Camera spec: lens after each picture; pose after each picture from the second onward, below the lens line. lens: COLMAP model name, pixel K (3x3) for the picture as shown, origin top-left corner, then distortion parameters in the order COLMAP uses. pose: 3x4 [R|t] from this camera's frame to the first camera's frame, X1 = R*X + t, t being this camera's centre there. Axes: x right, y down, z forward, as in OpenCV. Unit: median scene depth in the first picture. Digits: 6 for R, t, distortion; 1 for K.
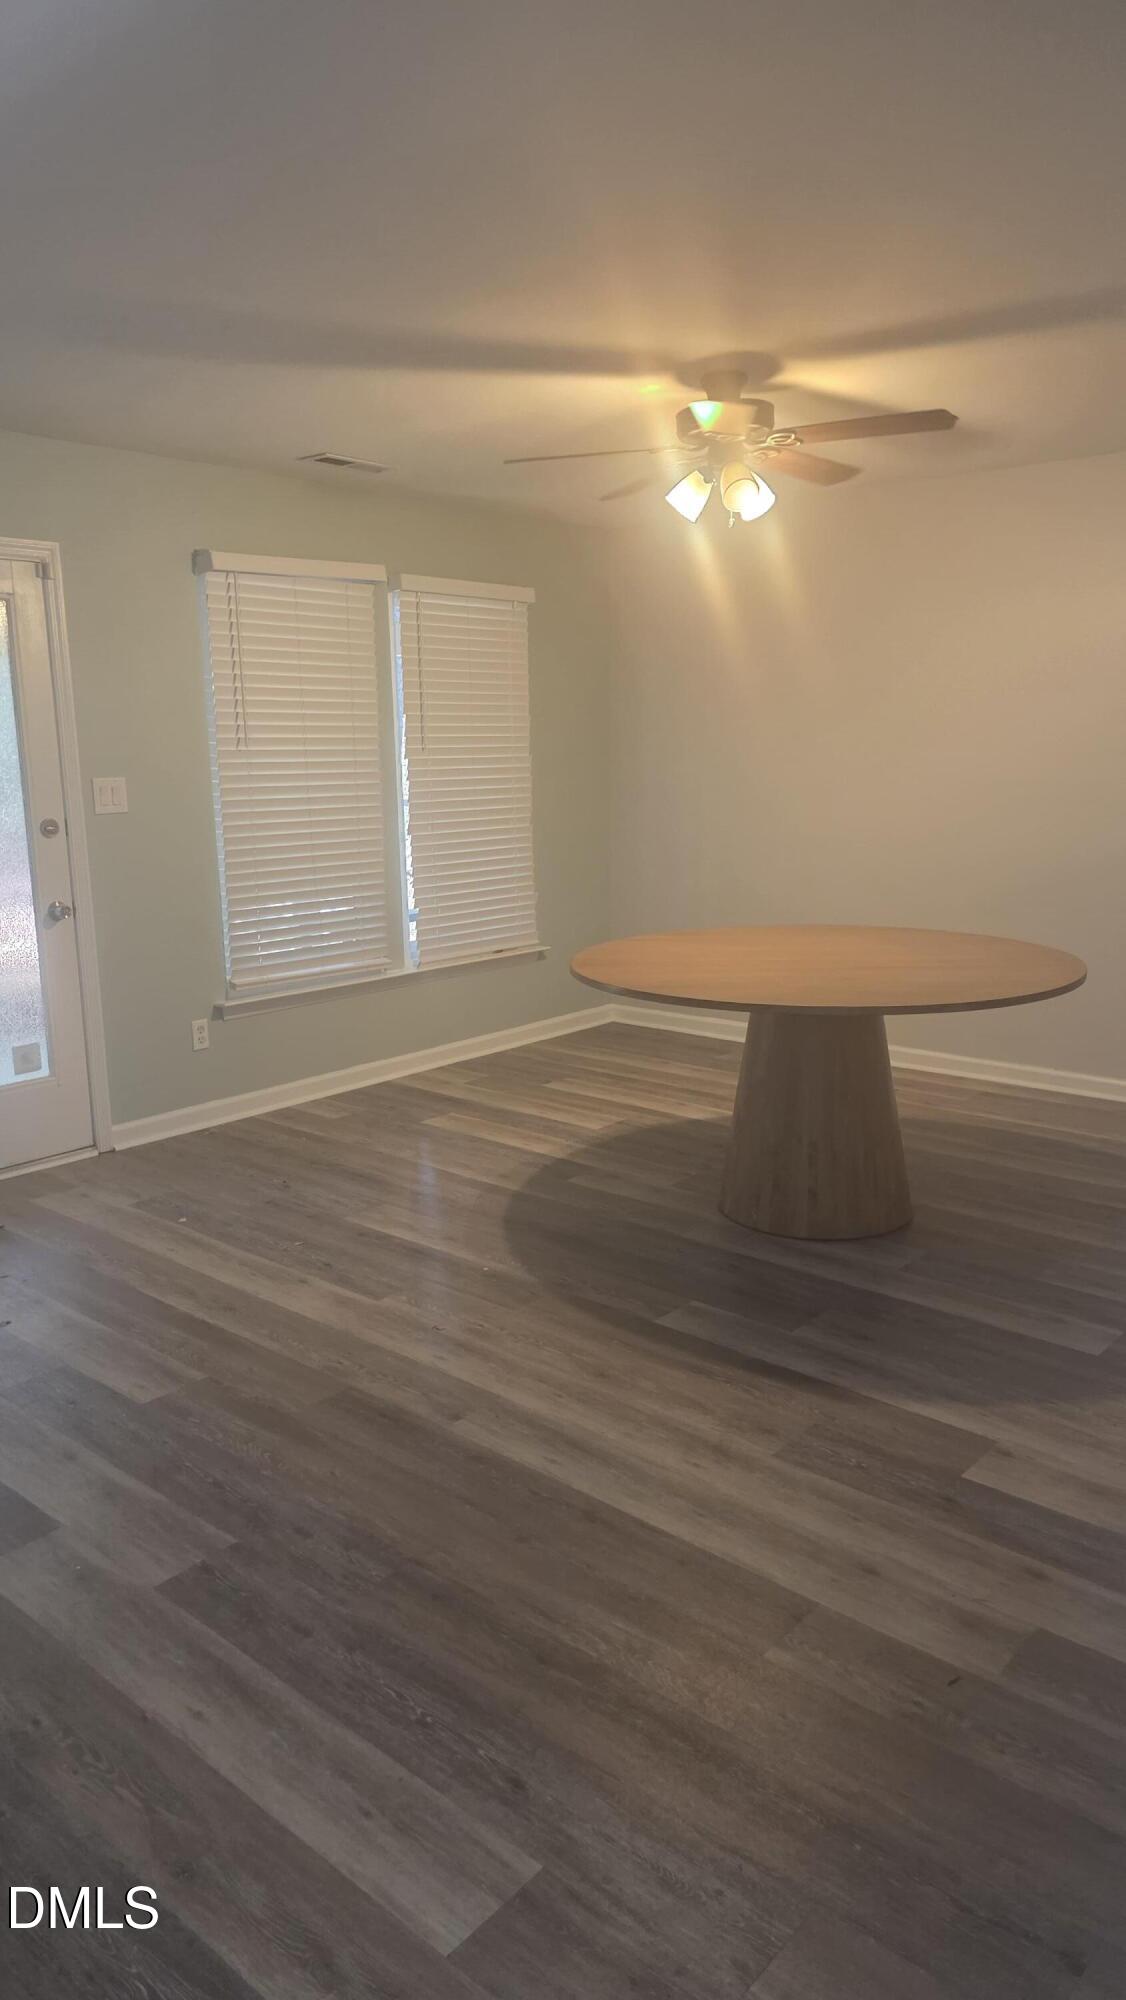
lens RADIAL K [[1321.7, 0, 536.8], [0, 1321.7, 1028.4], [0, 0, 1]] dist [0.056045, -0.055227]
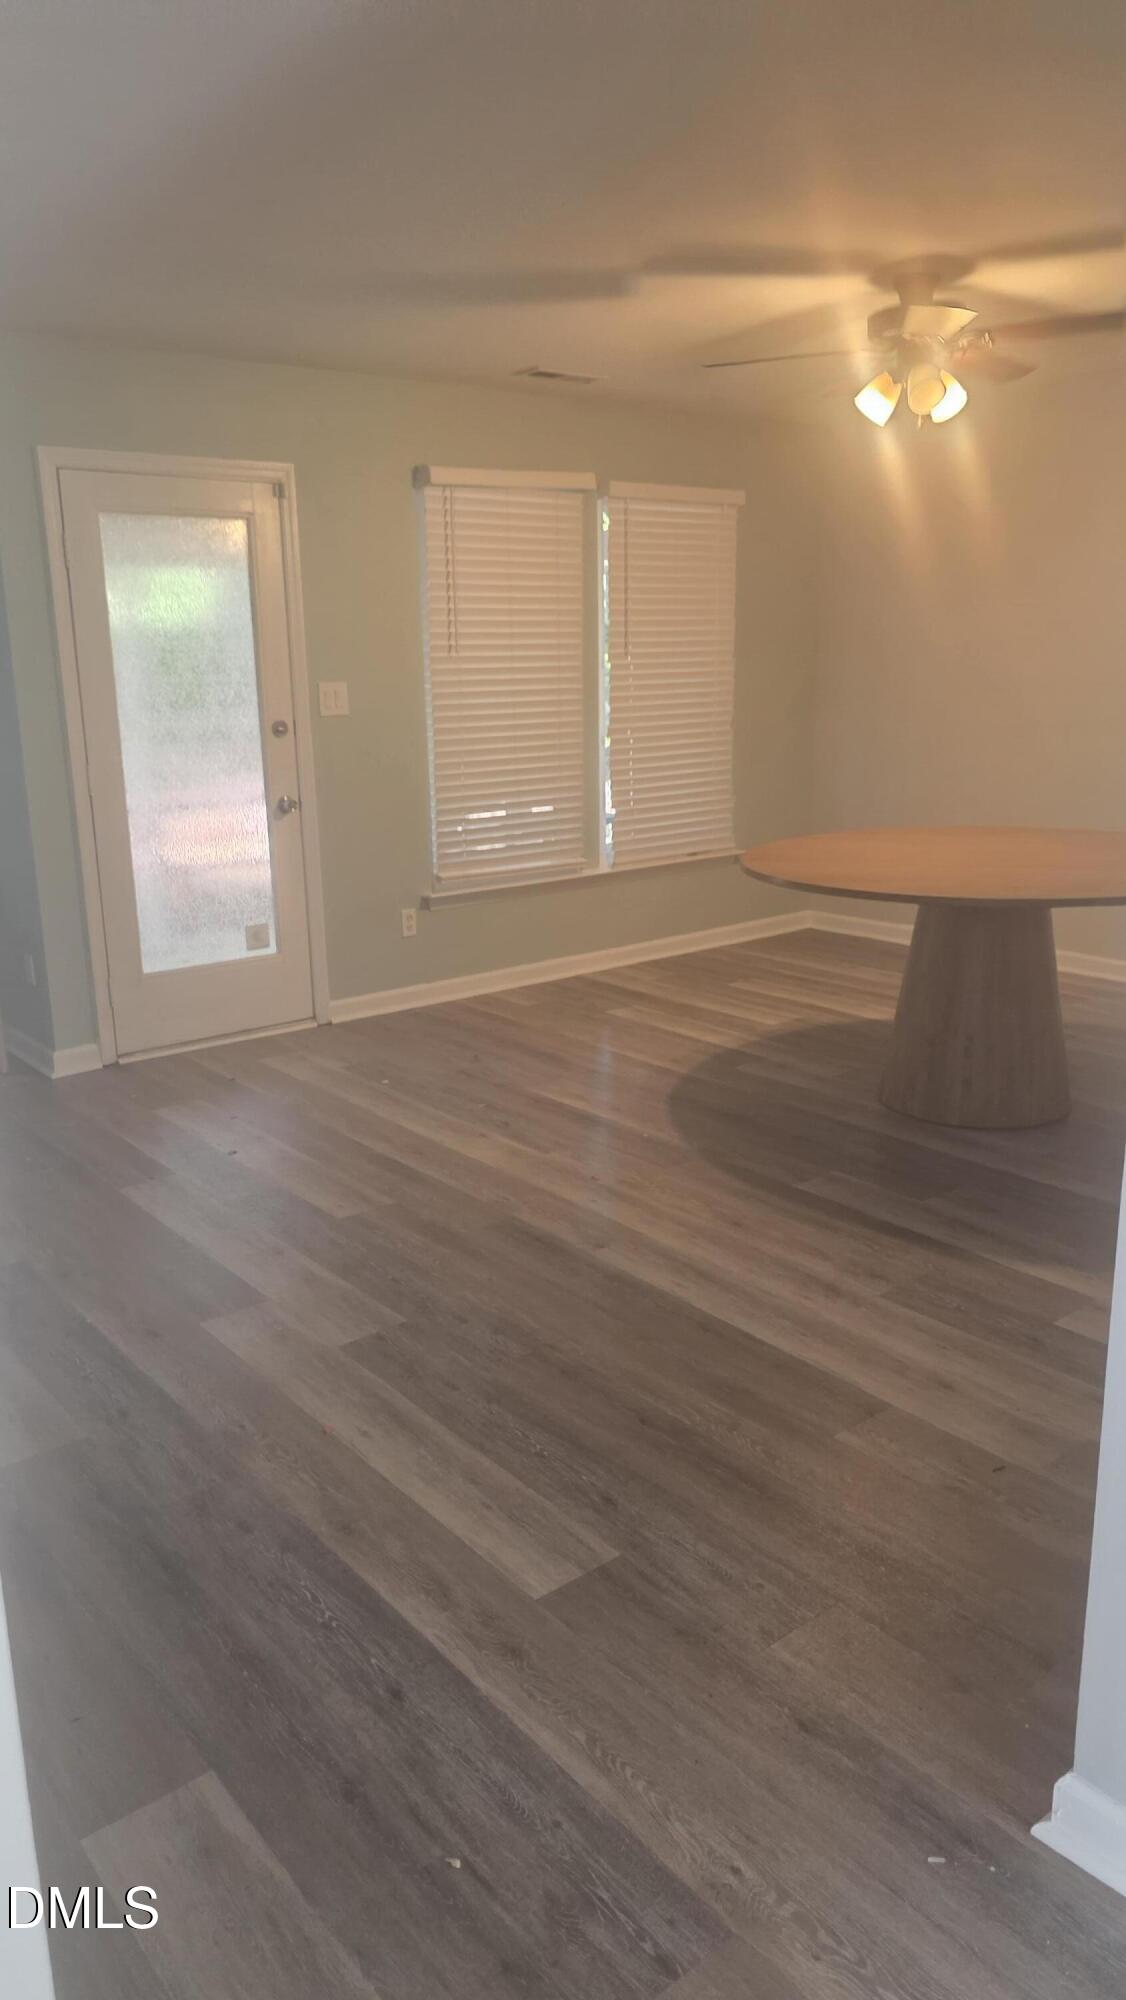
lens RADIAL K [[1345.6, 0, 518.8], [0, 1345.6, 1031.4], [0, 0, 1]] dist [0.103965, -0.155084]
pose [[0.982651, 0.044134, -0.180135, 0.054309], [-0.033385, 0.997501, 0.062274, 0.029598], [0.182433, -0.055180, 0.981669, -0.107868]]
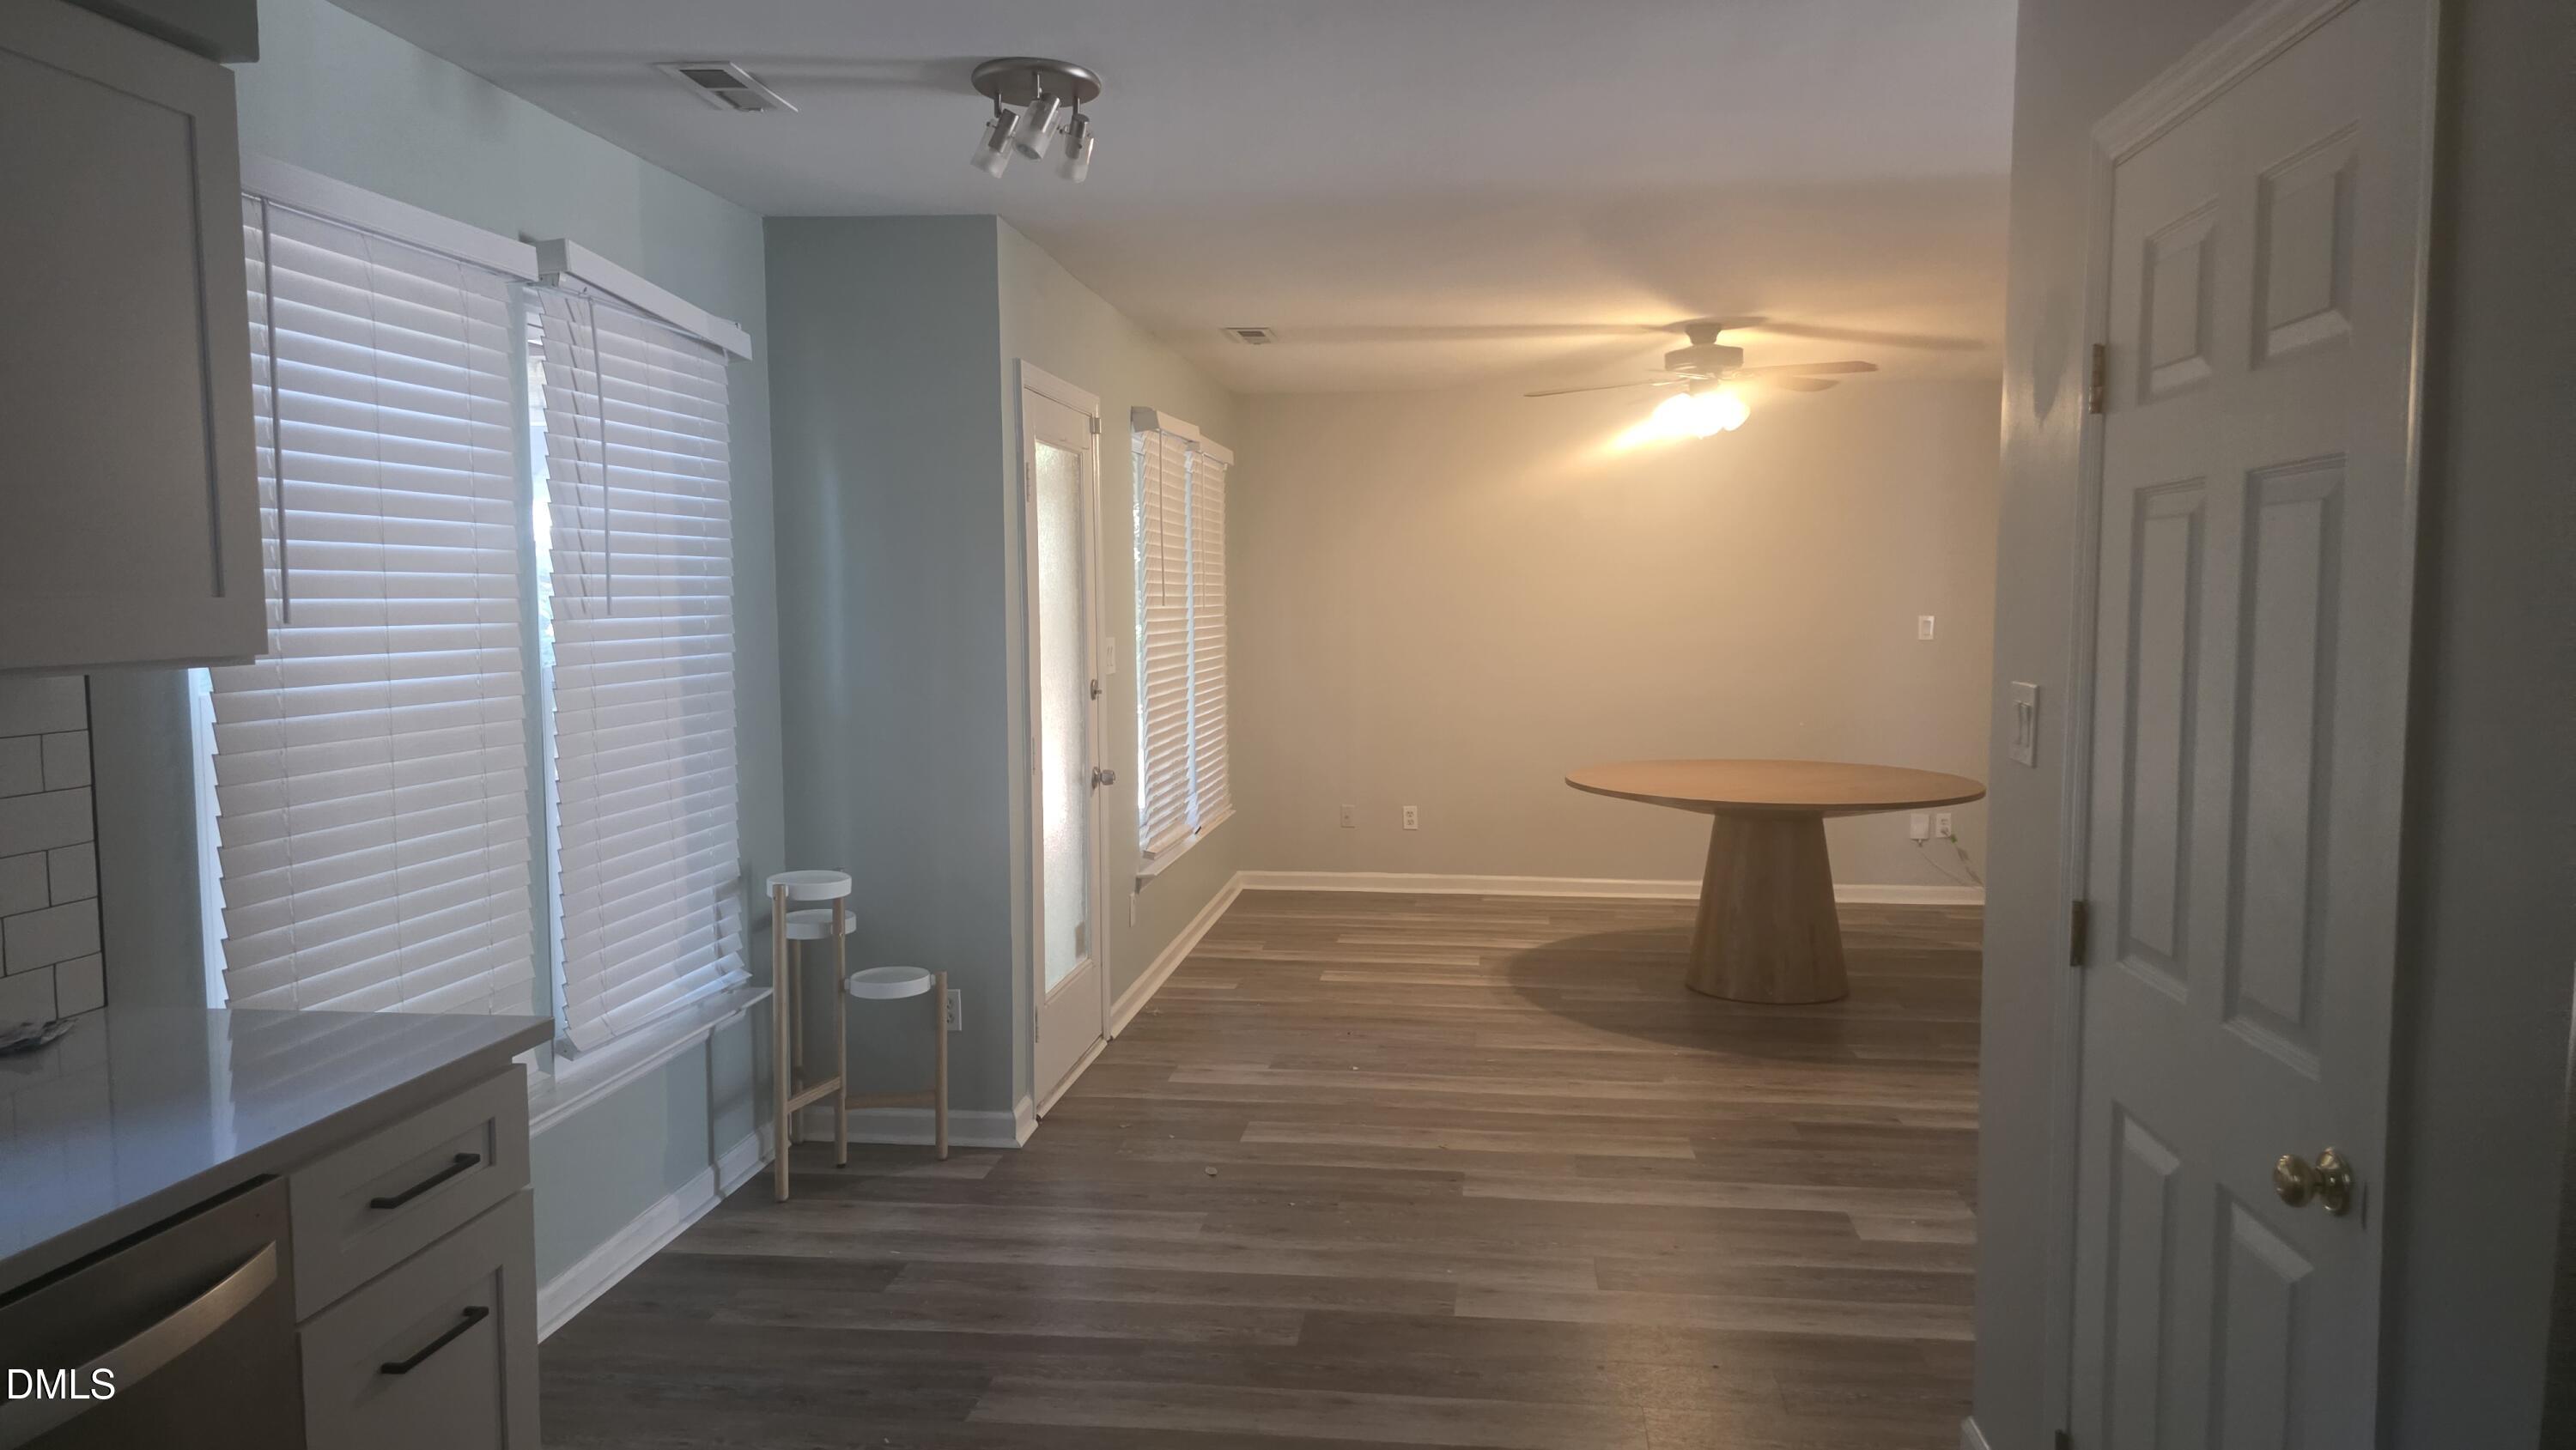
lens RADIAL K [[1742.6, 0, 1298.8], [0, 1742.6, 711.1], [0, 0, 1]] dist [0.098984, -0.146274]
pose [[0.815402, -0.019676, 0.578560, -1.168334], [0.102995, 0.988408, -0.111544, 0.022474], [-0.569659, 0.150542, 0.807976, -0.094541]]
